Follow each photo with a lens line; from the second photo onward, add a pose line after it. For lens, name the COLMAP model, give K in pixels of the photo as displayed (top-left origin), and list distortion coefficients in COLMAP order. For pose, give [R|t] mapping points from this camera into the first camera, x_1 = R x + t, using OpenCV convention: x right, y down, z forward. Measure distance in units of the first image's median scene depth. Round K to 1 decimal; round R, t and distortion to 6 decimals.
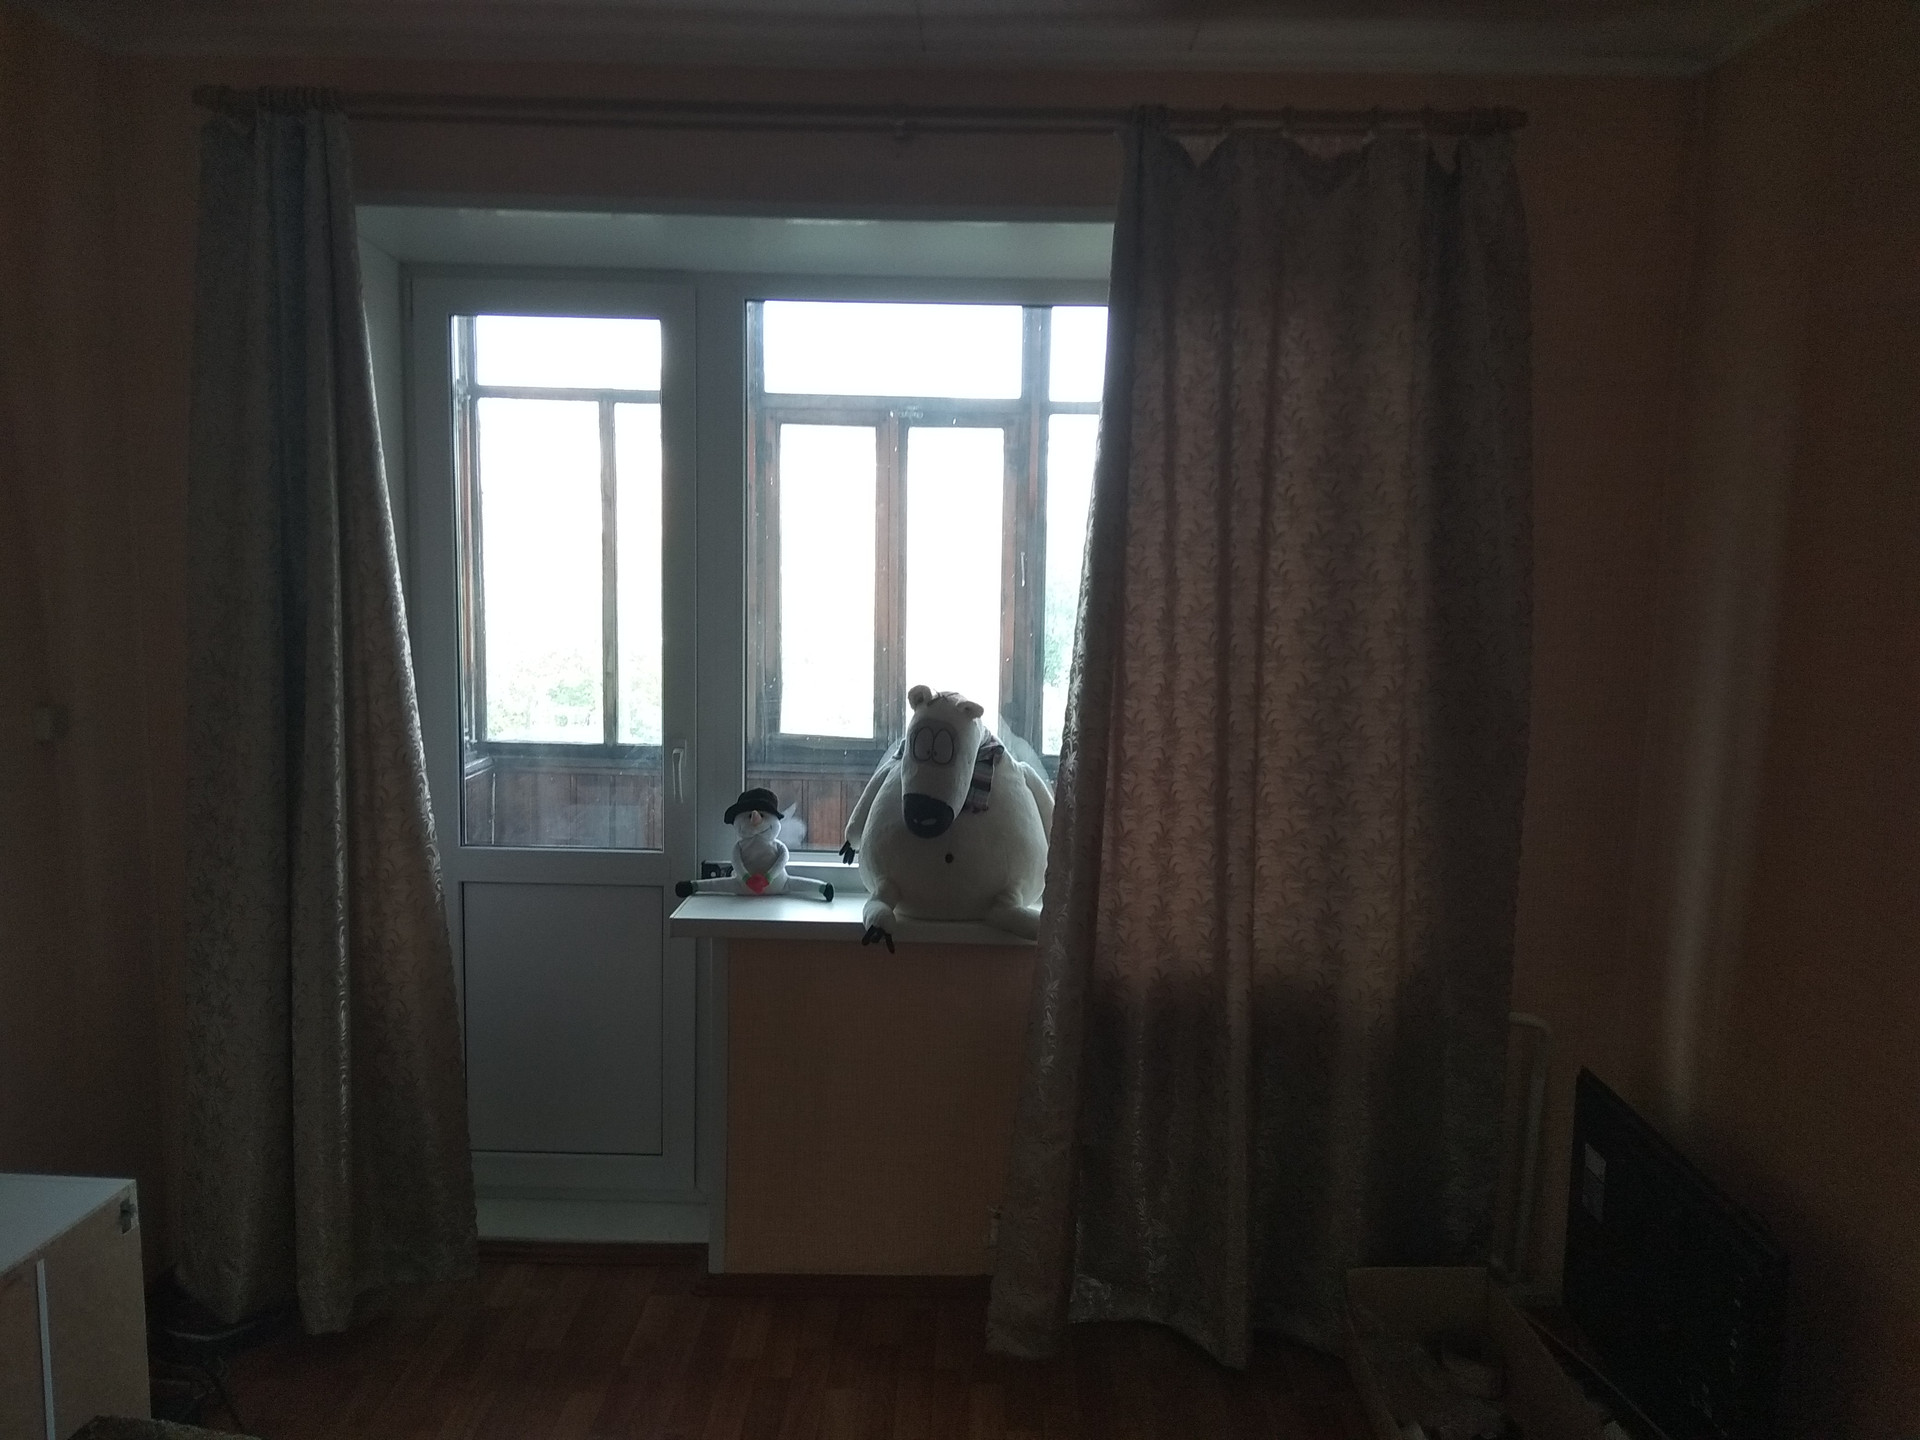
lens RADIAL K [[1530.3, 0, 960.0], [0, 1530.3, 720.0], [0, 0, 1]] dist [0.121335, -0.186338]
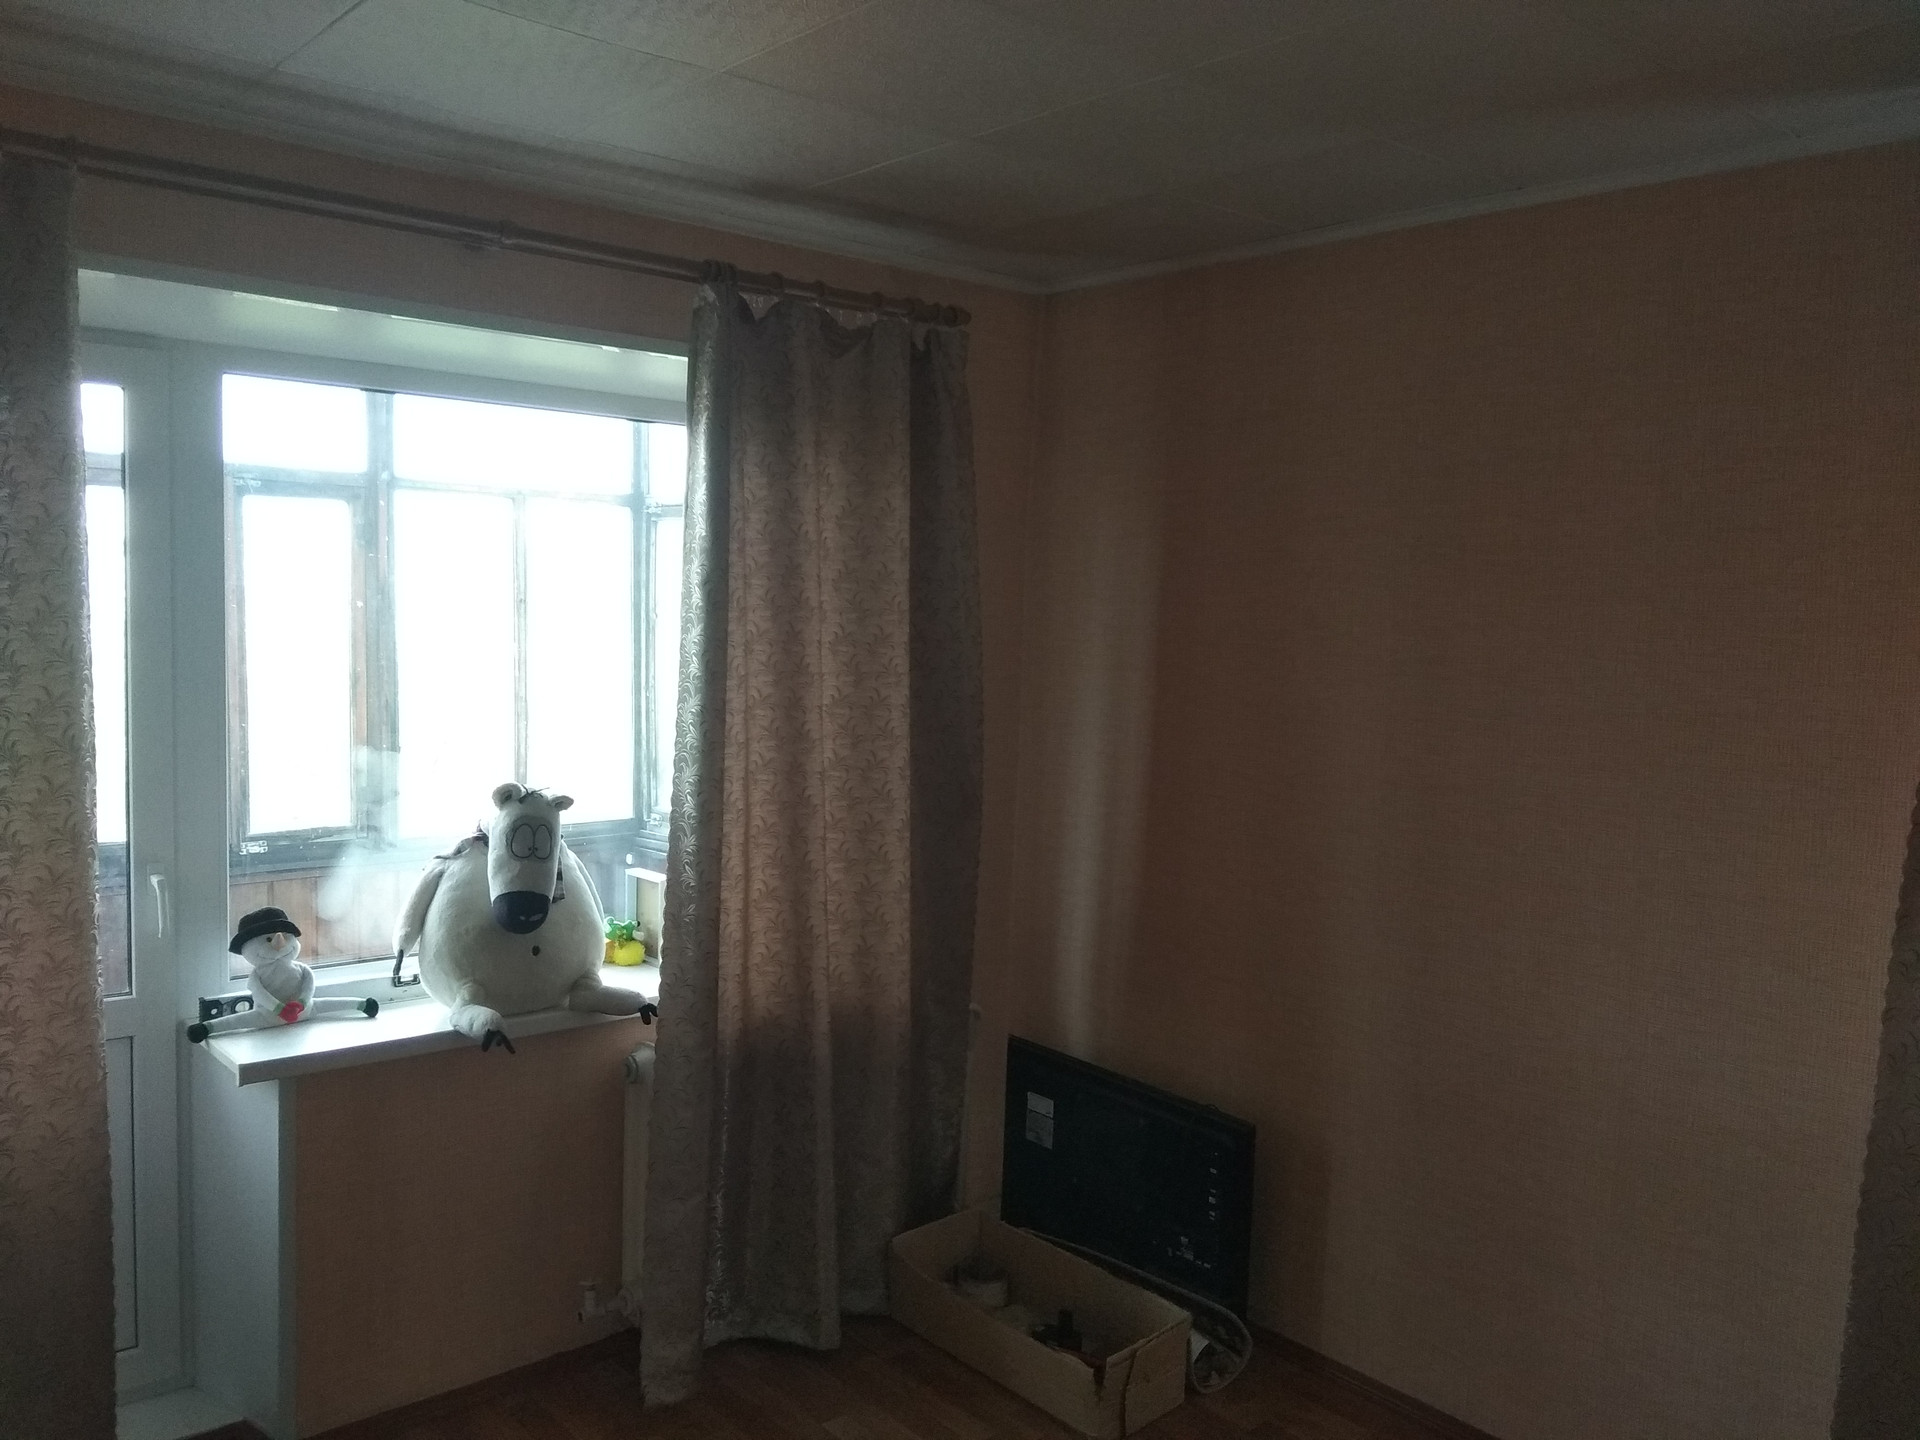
lens RADIAL K [[1530.3, 0, 960.0], [0, 1530.3, 720.0], [0, 0, 1]] dist [0.121335, -0.186338]
pose [[0.756911, -0.048792, 0.651695, -0.475720], [0.060916, 0.998135, 0.003979, -0.051750], [-0.650673, 0.036687, 0.758471, 0.035019]]
